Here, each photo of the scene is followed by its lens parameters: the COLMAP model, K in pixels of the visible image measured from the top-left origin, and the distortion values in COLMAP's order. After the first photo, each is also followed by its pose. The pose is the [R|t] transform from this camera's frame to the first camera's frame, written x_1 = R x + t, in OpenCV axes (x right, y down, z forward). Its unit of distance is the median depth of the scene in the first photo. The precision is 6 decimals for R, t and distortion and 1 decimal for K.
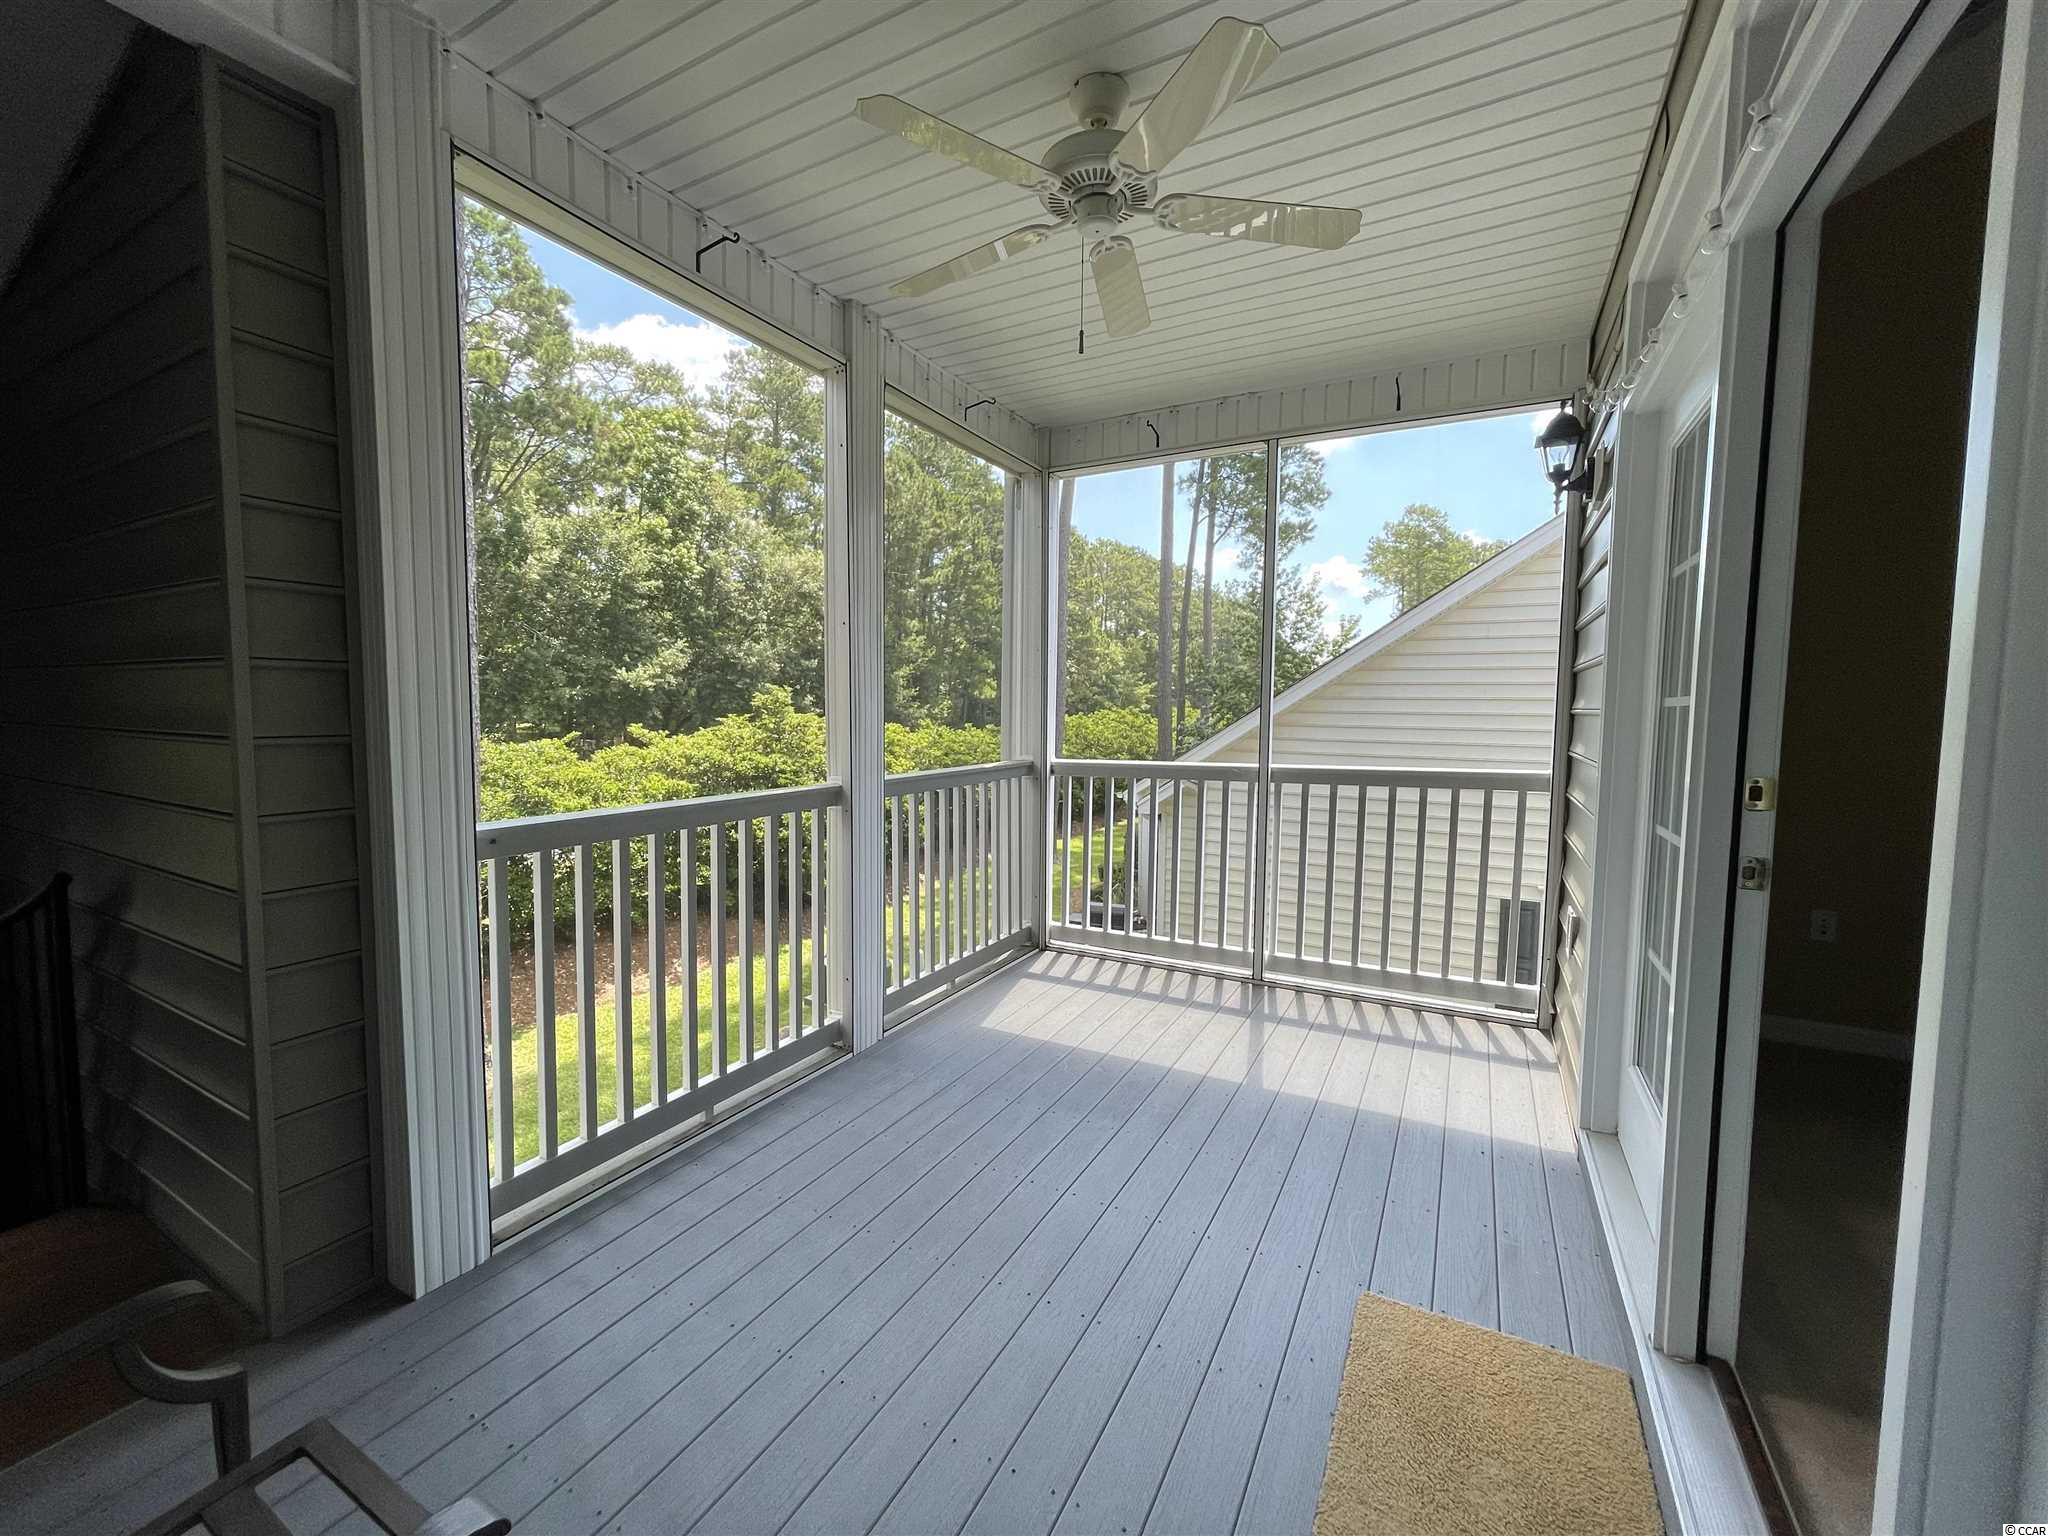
lens RADIAL K [[828.6, 0, 1014.0], [0, 828.6, 761.1], [0, 0, 1]] dist [0.004357, 0.000264]
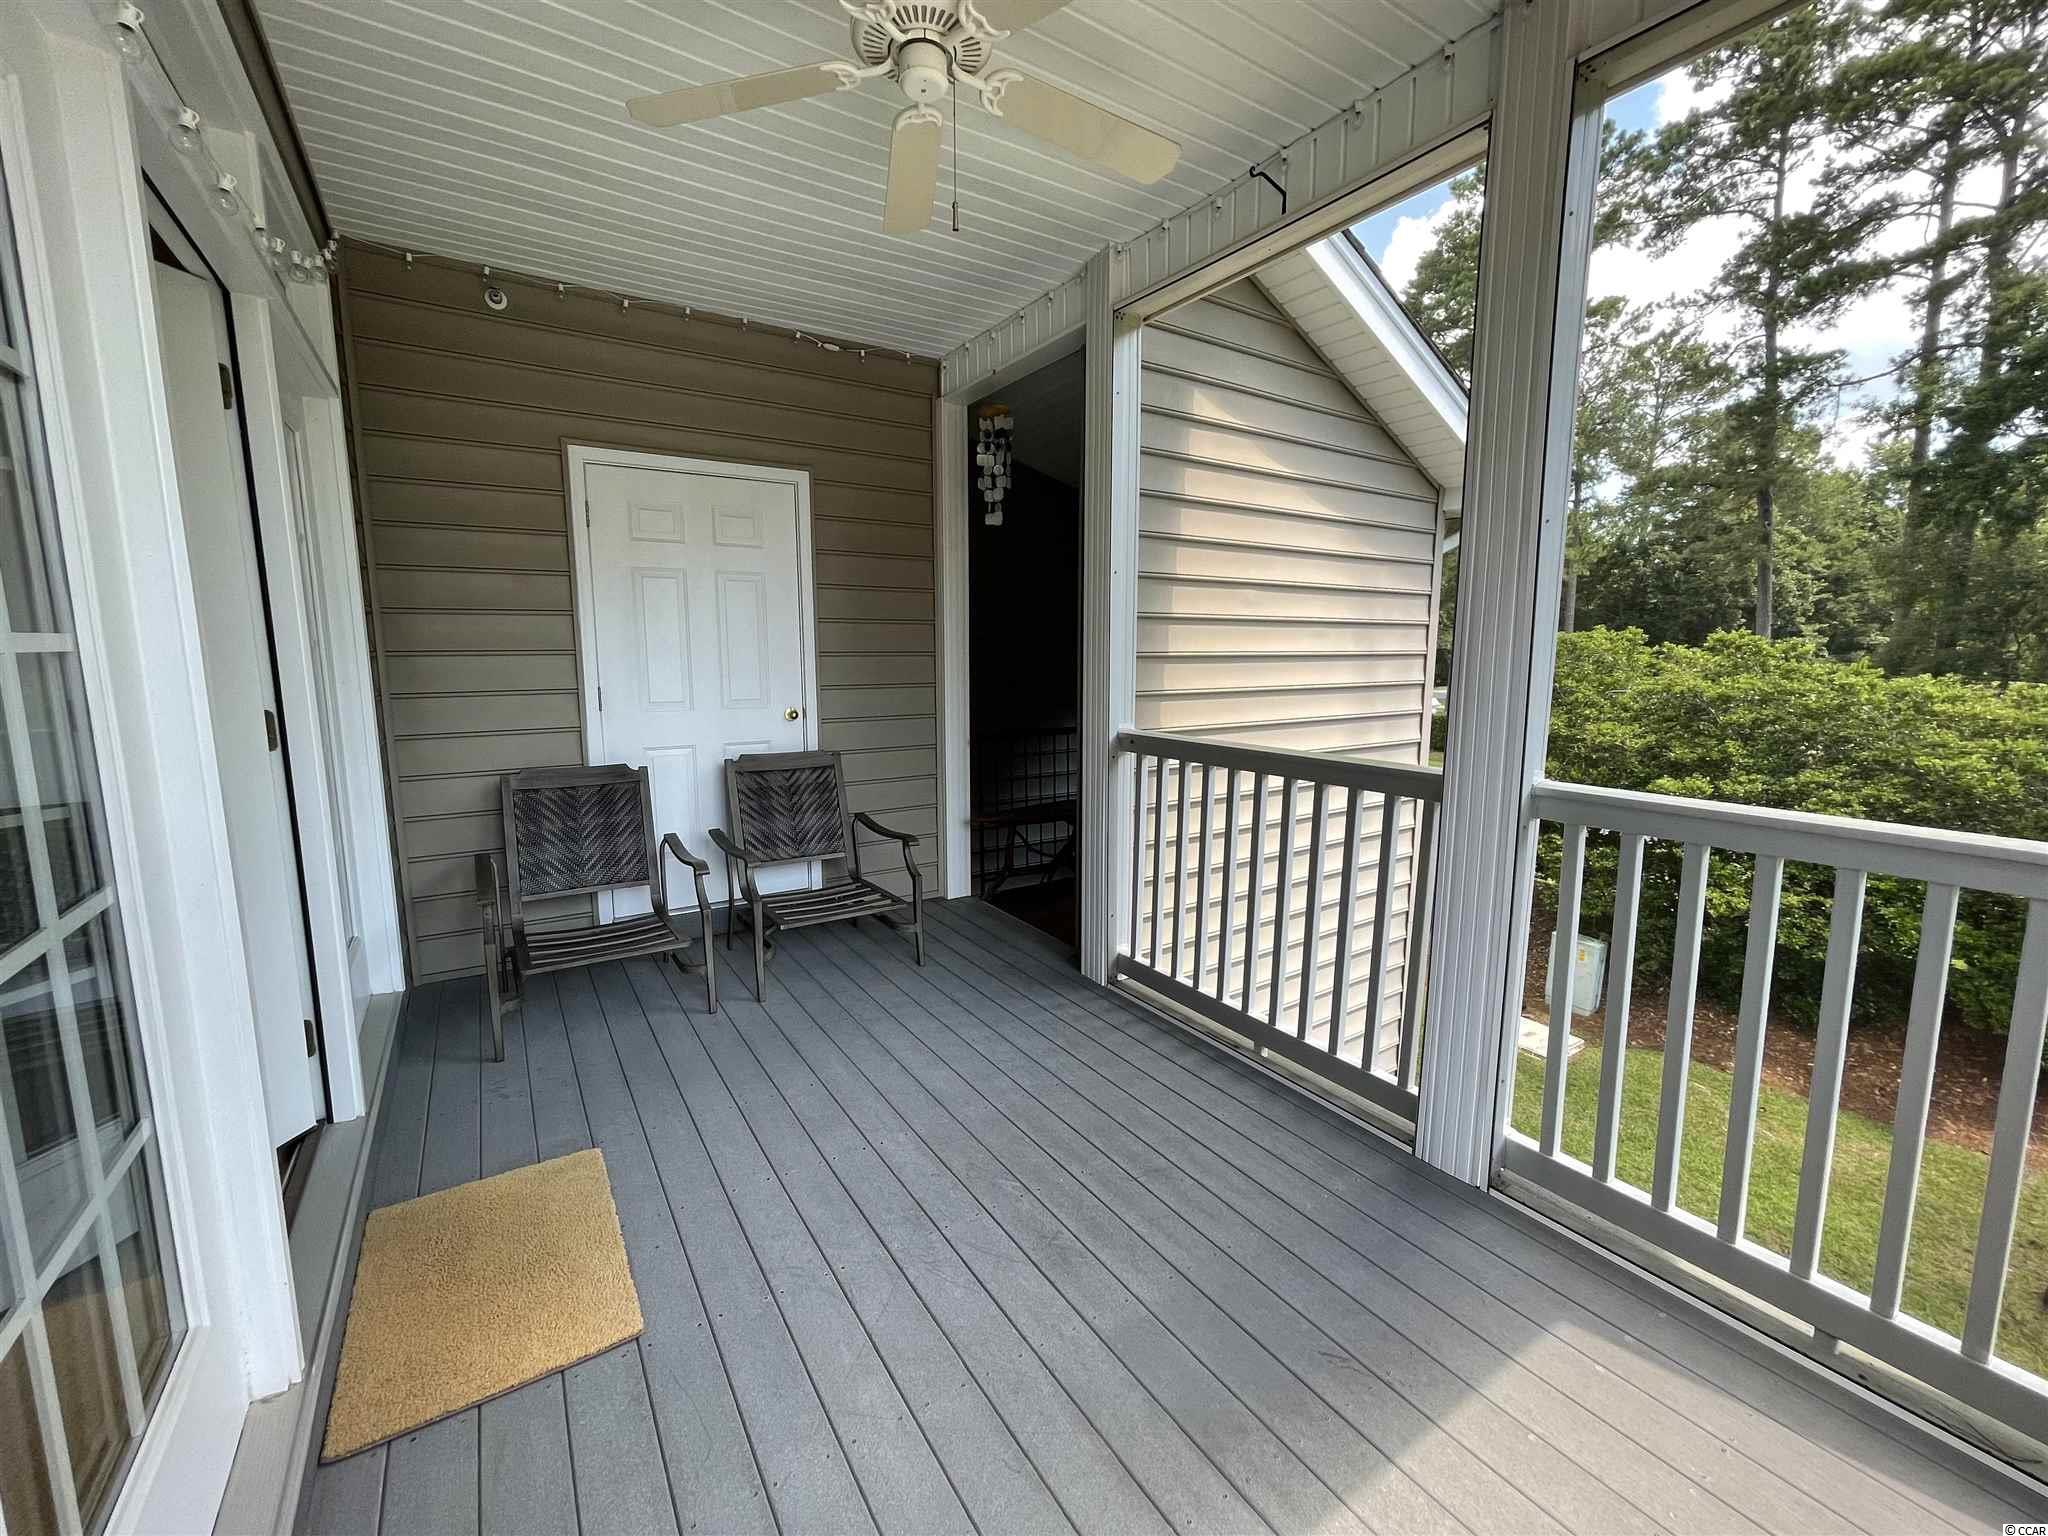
lens RADIAL K [[828.6, 0, 1016.6], [0, 828.6, 765.8], [0, 0, 1]] dist [0.004357, 0.000264]
pose [[-0.482649, 0.112723, -0.868529, 0.644561], [-0.060209, 0.985066, 0.161306, -0.075942], [0.873742, 0.130148, -0.468655, 1.174753]]
